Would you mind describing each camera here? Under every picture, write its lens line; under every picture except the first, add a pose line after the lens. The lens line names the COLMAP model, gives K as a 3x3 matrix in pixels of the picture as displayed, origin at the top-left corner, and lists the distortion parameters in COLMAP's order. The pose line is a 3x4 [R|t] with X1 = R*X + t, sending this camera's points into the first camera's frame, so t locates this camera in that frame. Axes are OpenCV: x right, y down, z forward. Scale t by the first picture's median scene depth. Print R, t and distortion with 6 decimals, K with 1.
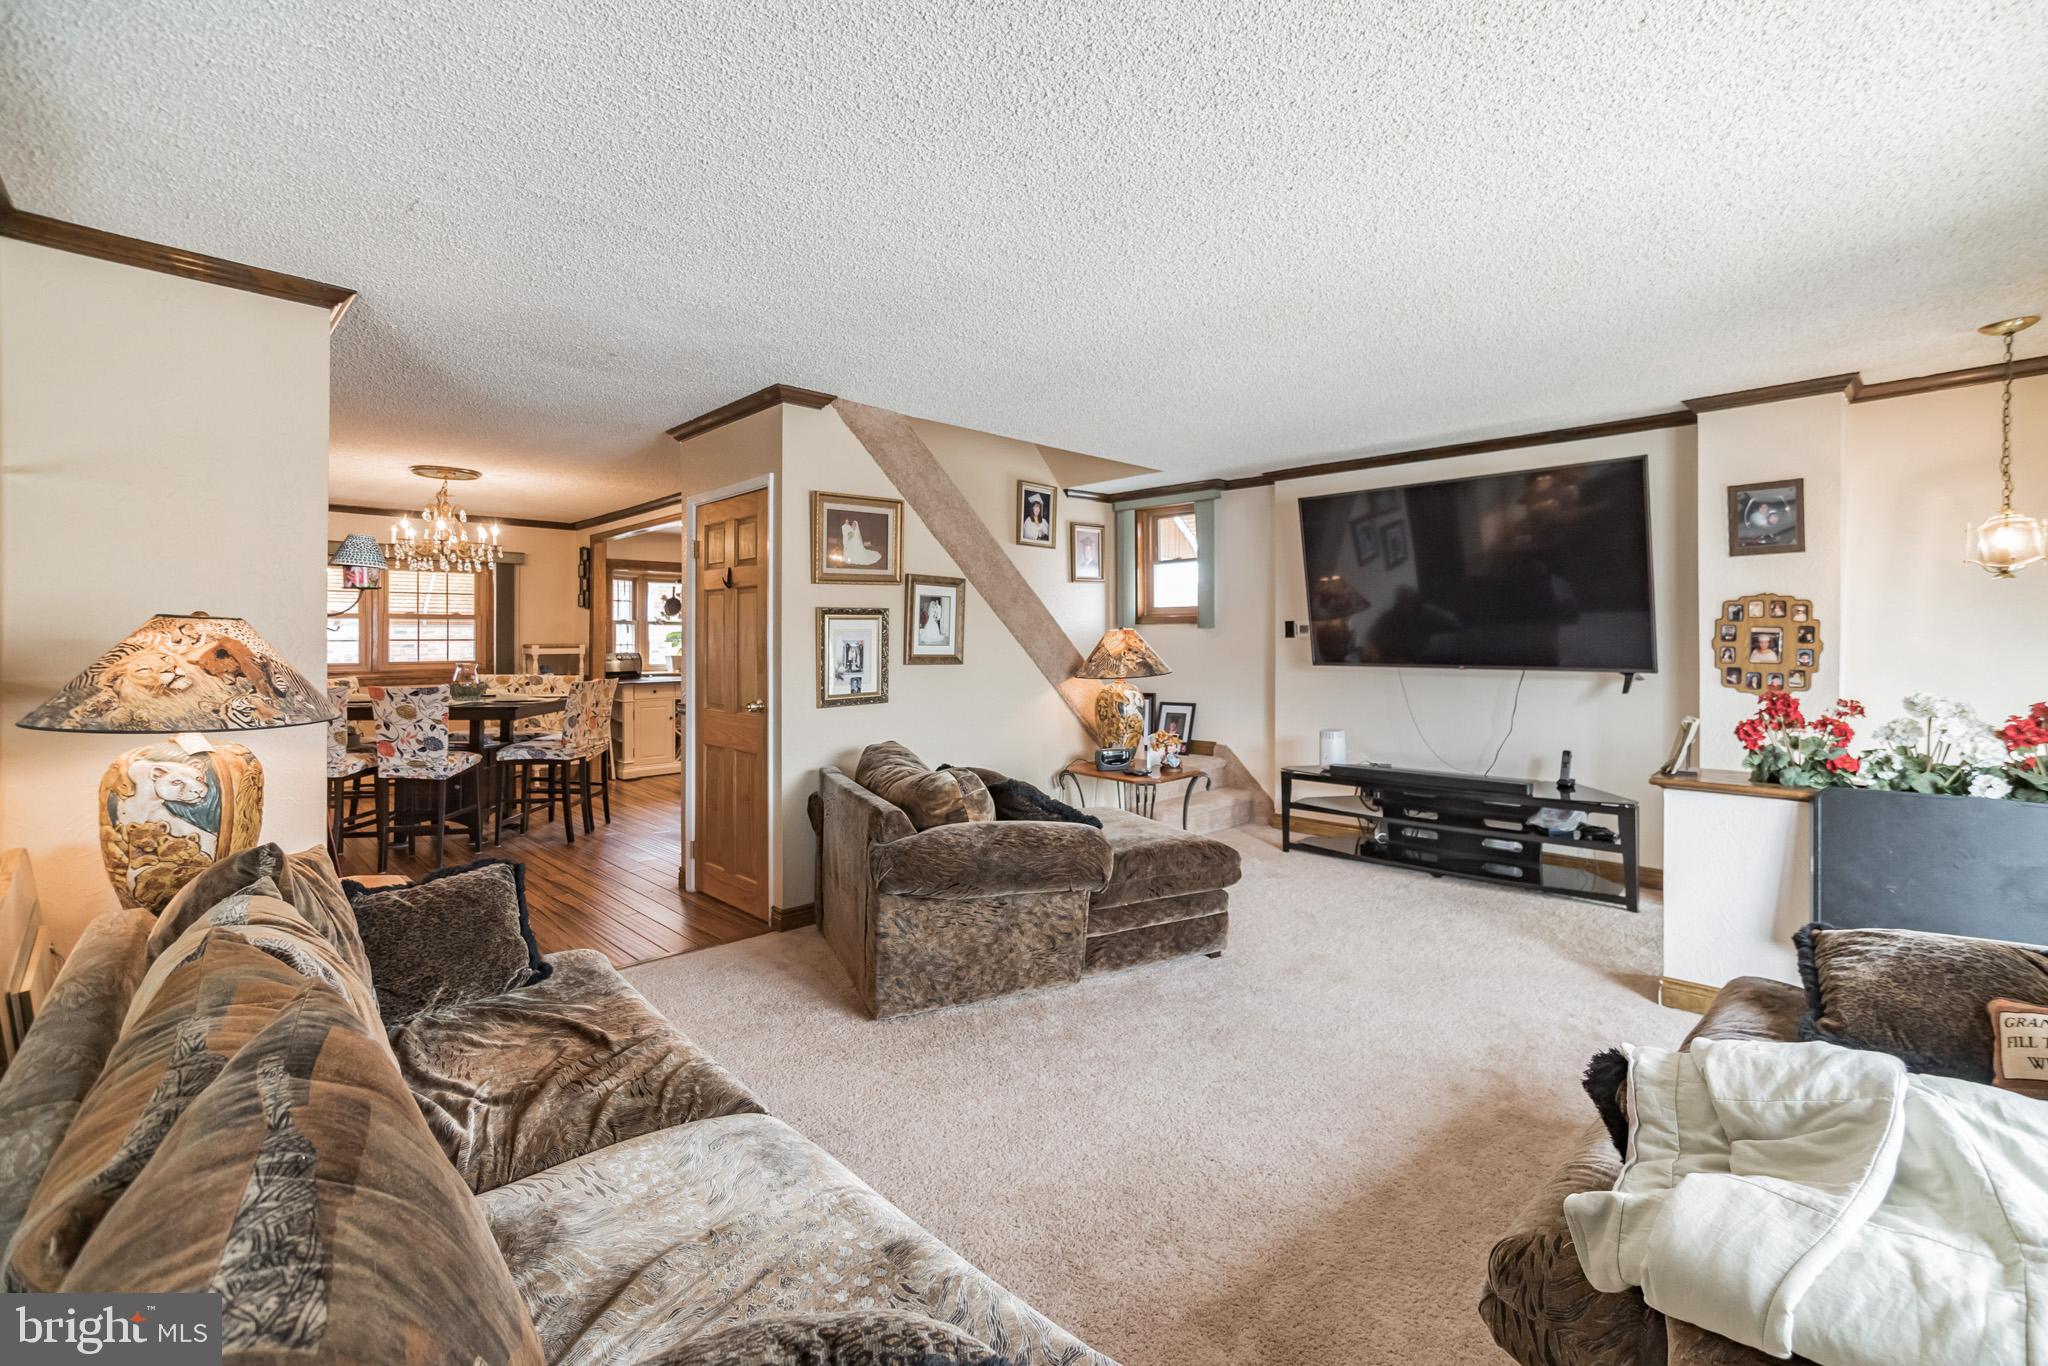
lens RADIAL K [[916.9, 0, 1016.8], [0, 916.9, 618.2], [0, 0, 1]] dist [0.003011, 0.000281]
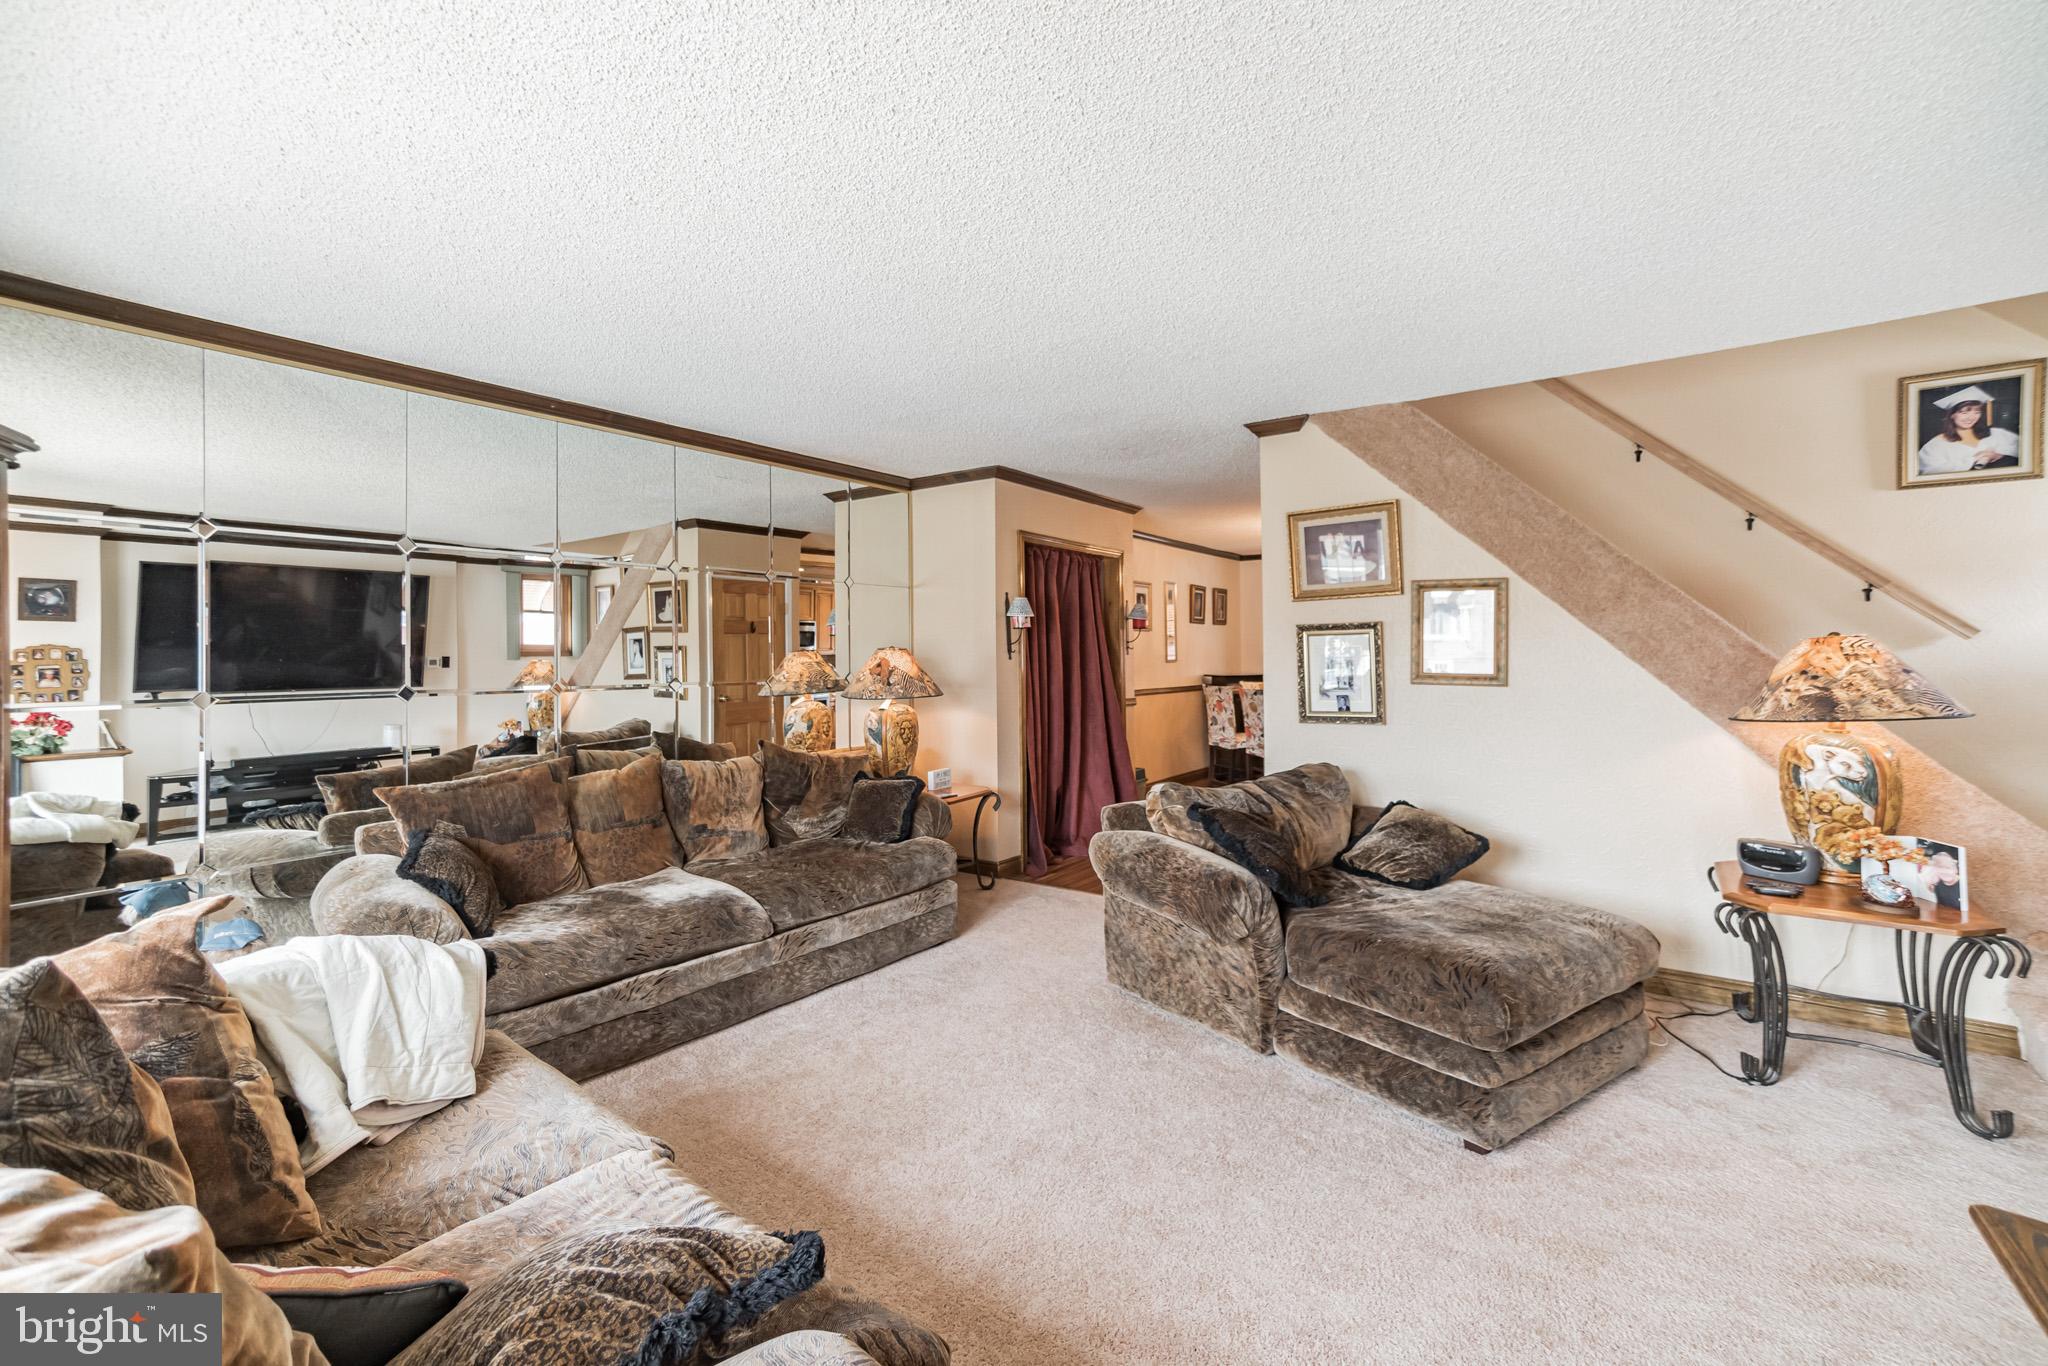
lens RADIAL K [[838.4, 0, 1028.3], [0, 838.4, 673.5], [0, 0, 1]] dist [0.015043, 0.003449]
pose [[0.185603, 0.020628, -0.982408, 0.402431], [0.026806, 0.999301, 0.026047, 0.006534], [0.982259, -0.031169, 0.184920, 0.327795]]
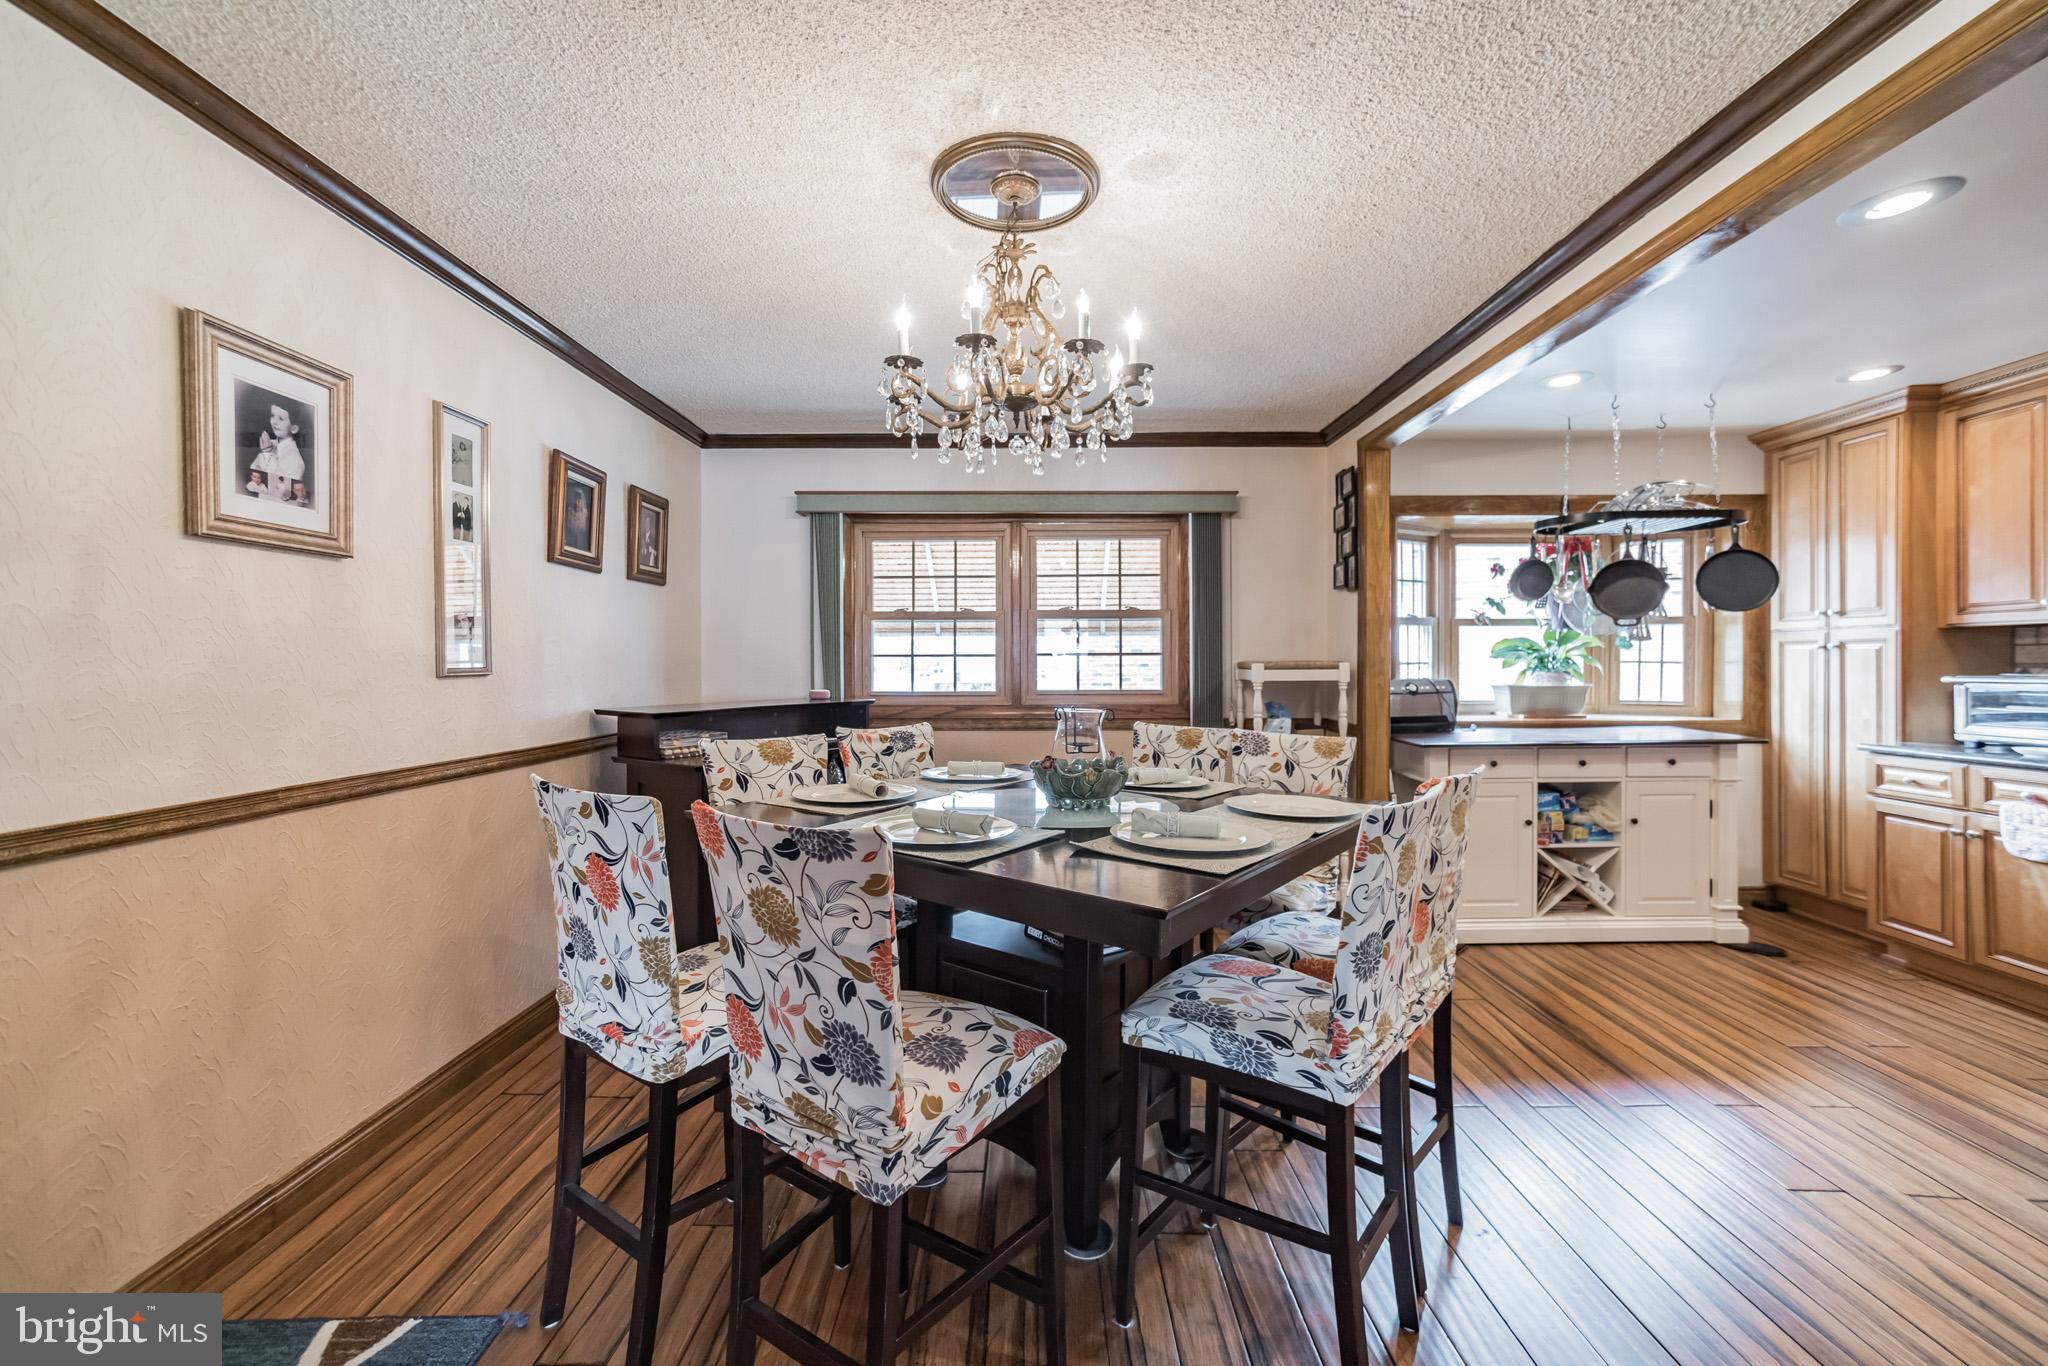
lens RADIAL K [[838.4, 0, 1044.5], [0, 838.4, 683.3], [0, 0, 1]] dist [0.015043, 0.003449]
pose [[0.732718, 0.018150, -0.680291, -0.340971], [0.016334, 0.998887, 0.044242, 0.020758], [0.680337, -0.043529, 0.731606, 0.671634]]
